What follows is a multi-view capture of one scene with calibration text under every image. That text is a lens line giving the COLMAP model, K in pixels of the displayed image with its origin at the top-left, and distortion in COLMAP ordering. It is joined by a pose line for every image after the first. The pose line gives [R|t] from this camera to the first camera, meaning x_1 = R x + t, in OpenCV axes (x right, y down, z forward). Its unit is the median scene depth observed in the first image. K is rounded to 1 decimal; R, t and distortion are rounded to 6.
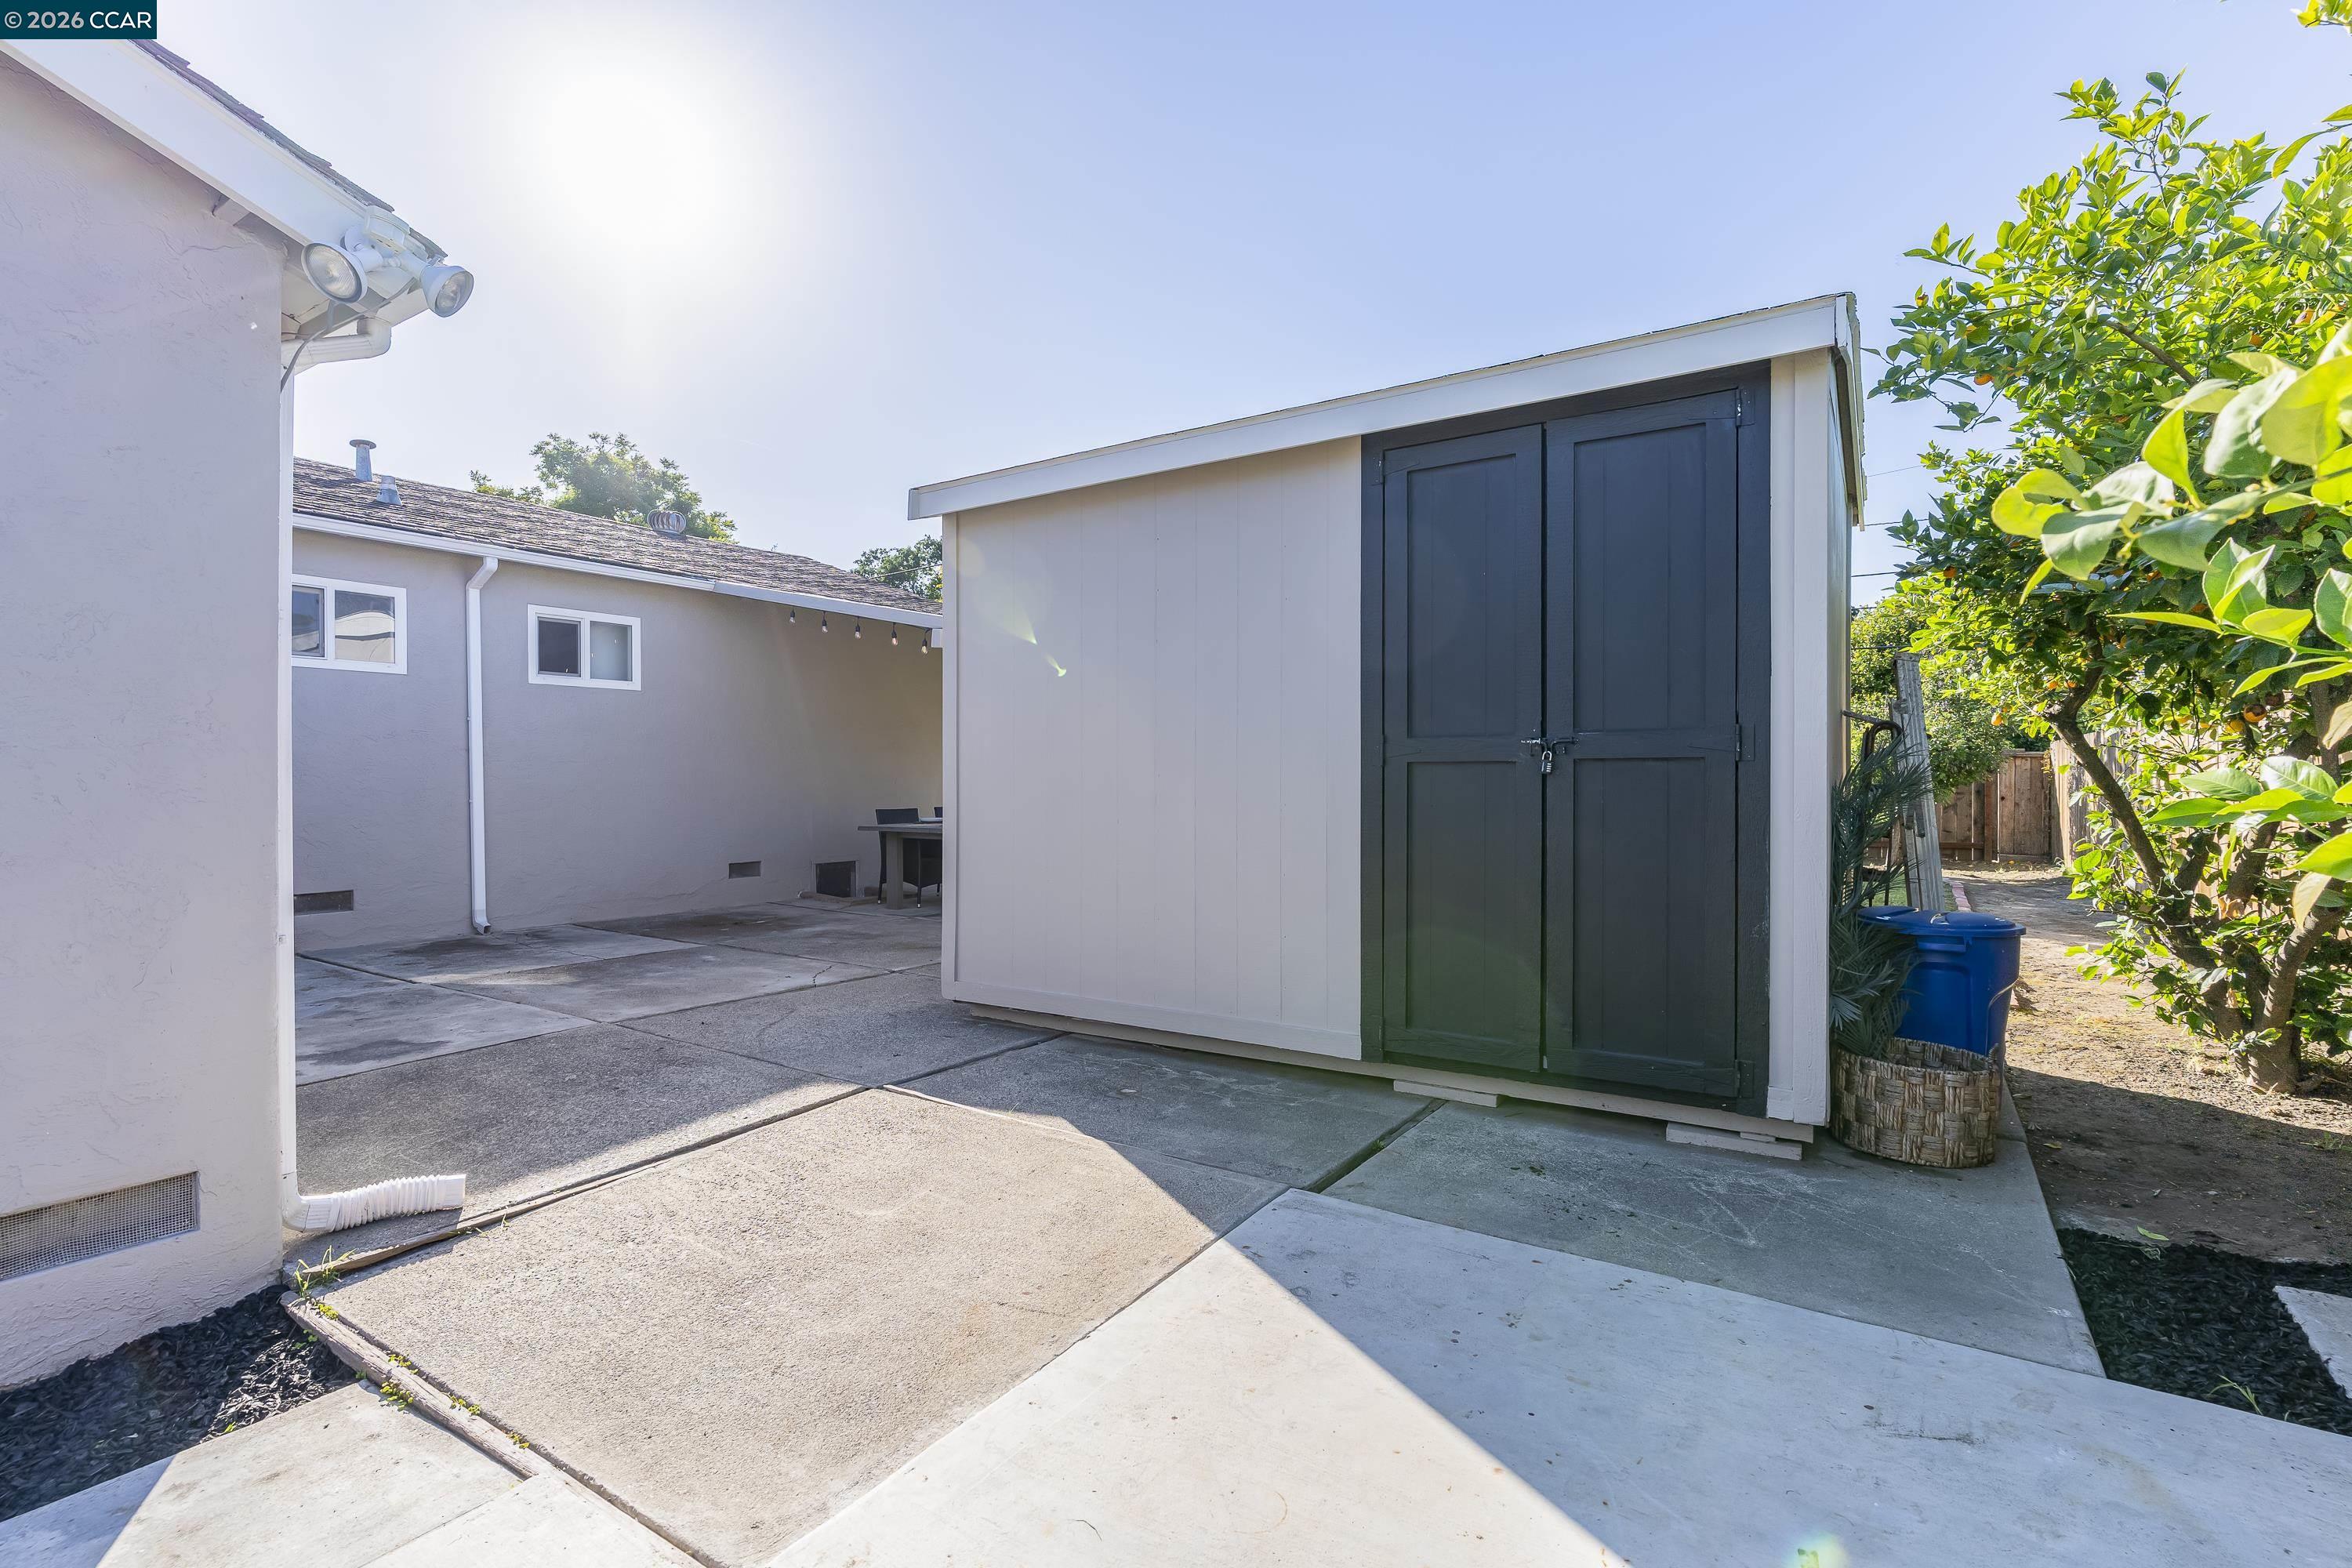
lens RADIAL K [[1113.3, 0, 1162.3], [0, 1113.3, 766.7], [0, 0, 1]] dist [0.000379, 0.000193]
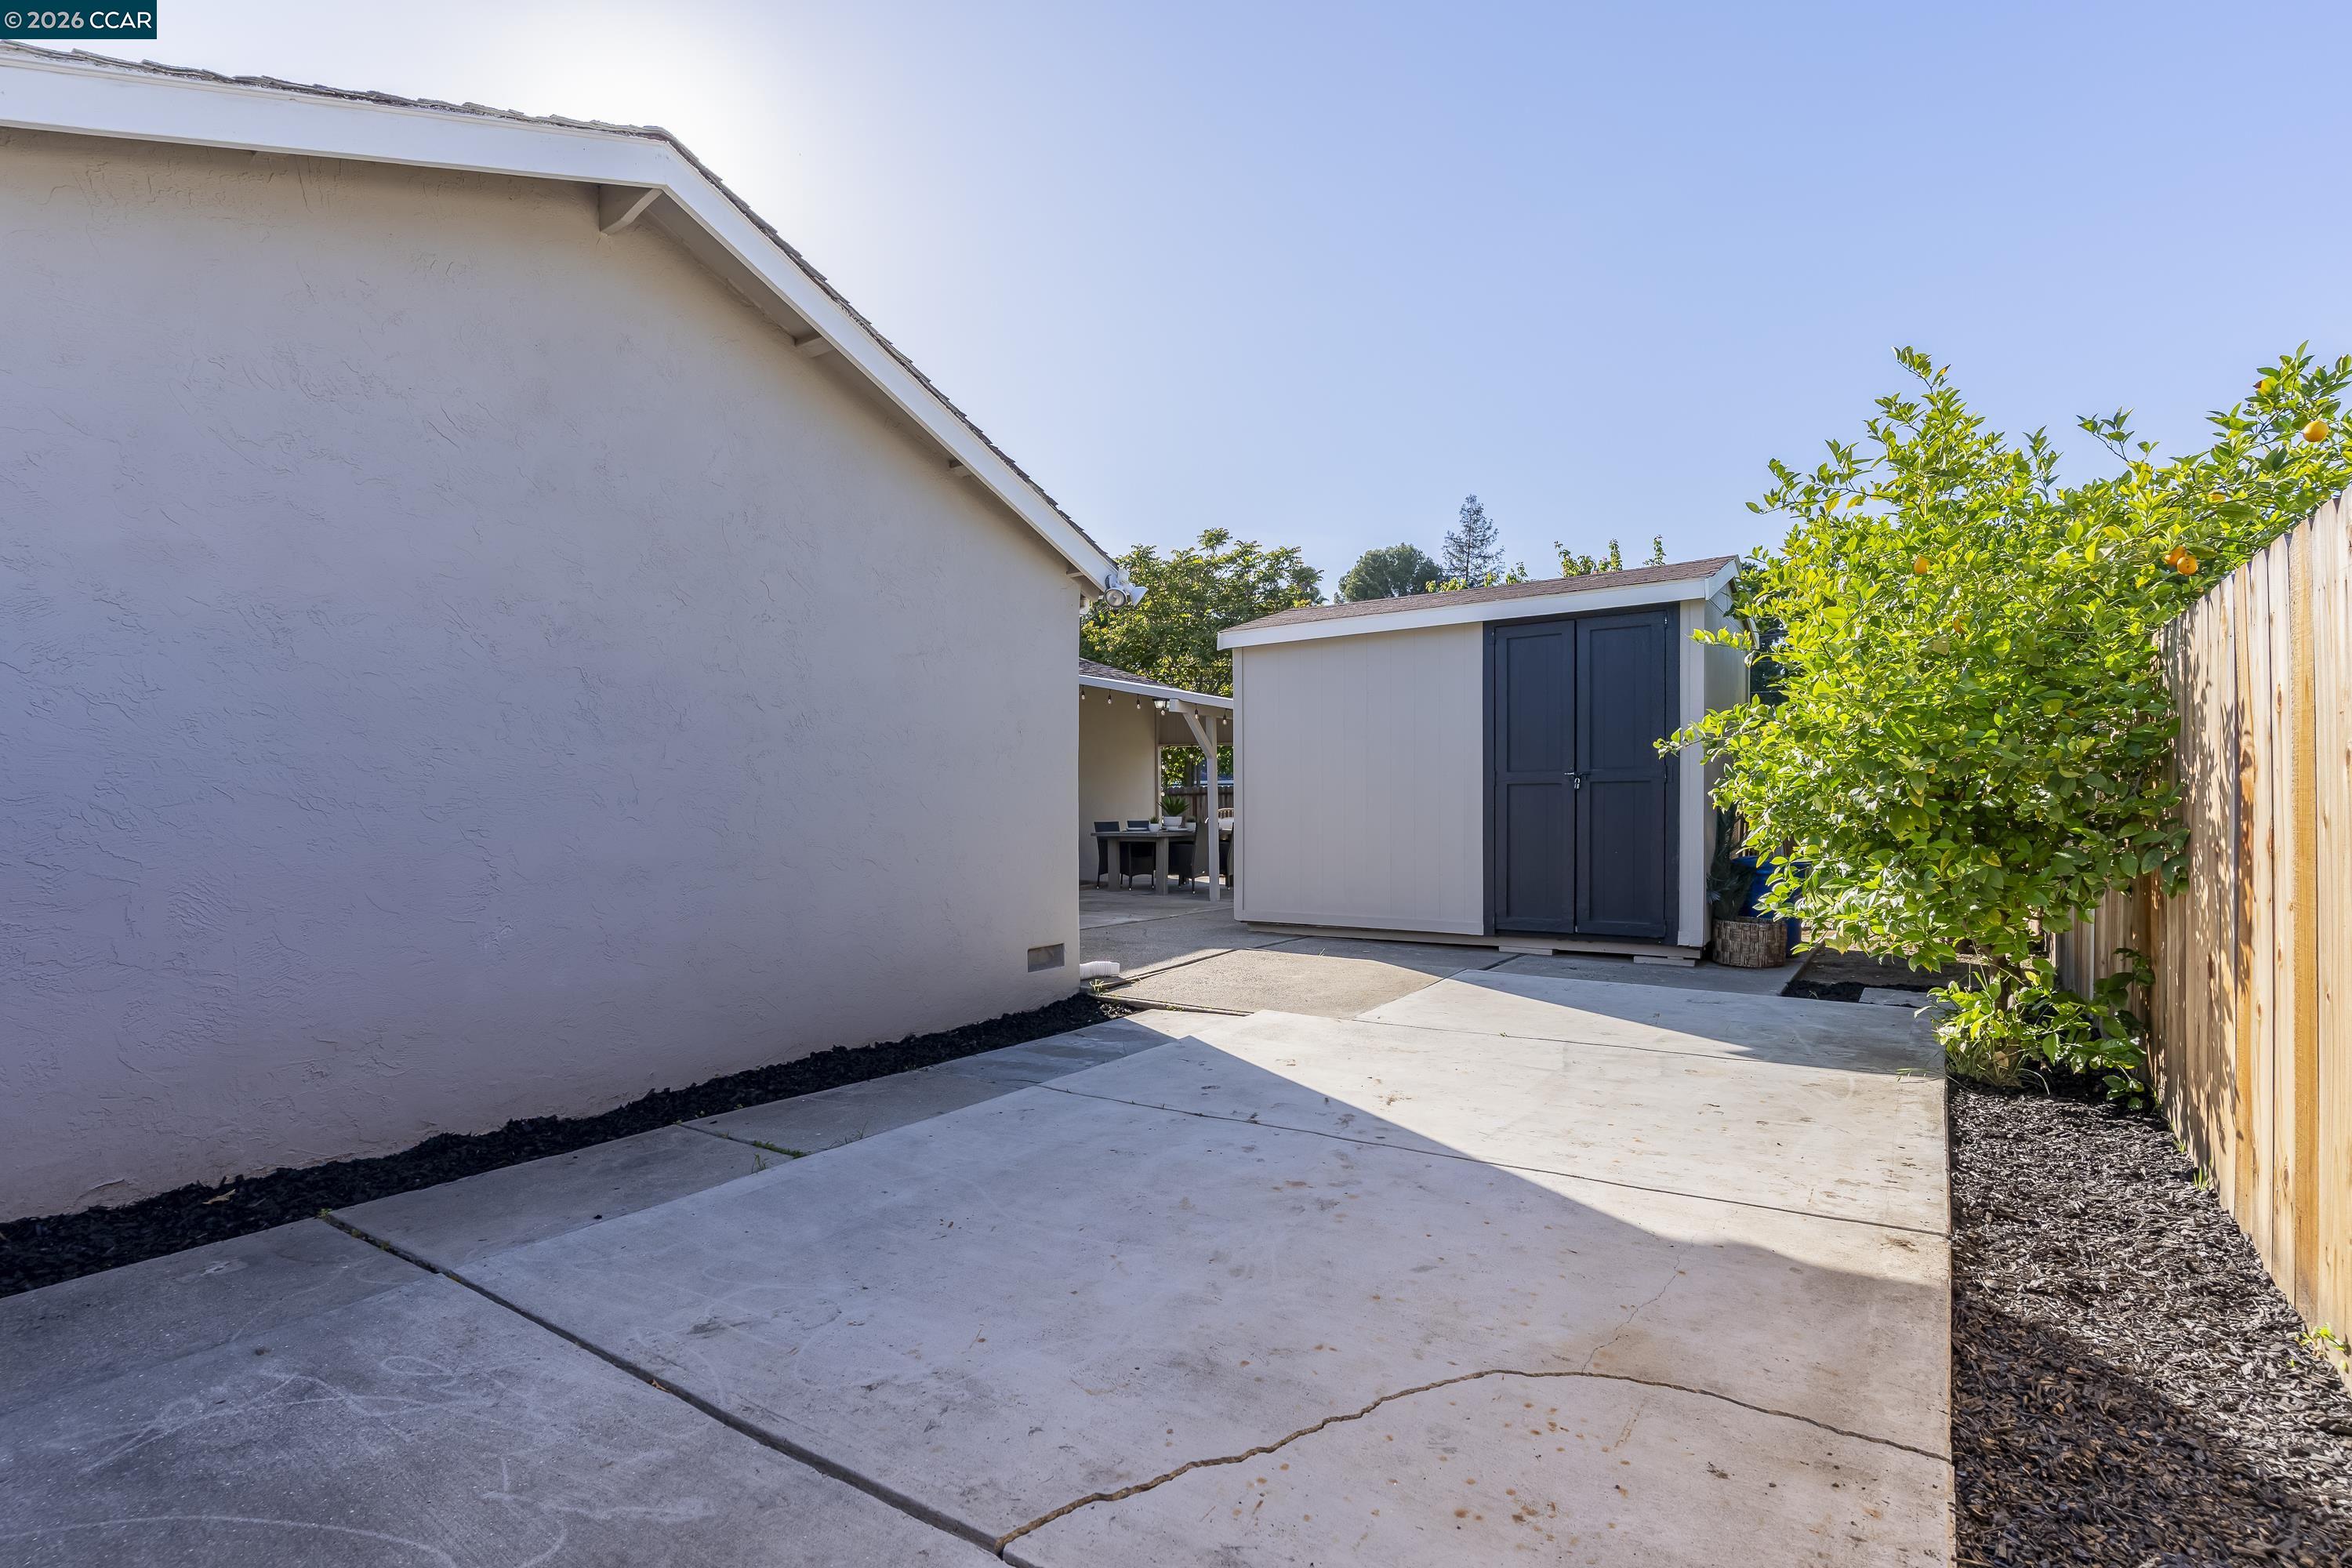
lens RADIAL K [[1113.3, 0, 1185.4], [0, 1113.3, 803.5], [0, 0, 1]] dist [0.000379, 0.000193]
pose [[0.999903, -0.004142, 0.013296, -0.444670], [0.004039, 0.999962, 0.007781, 0.013969], [-0.013328, -0.007727, 0.999881, -1.146465]]
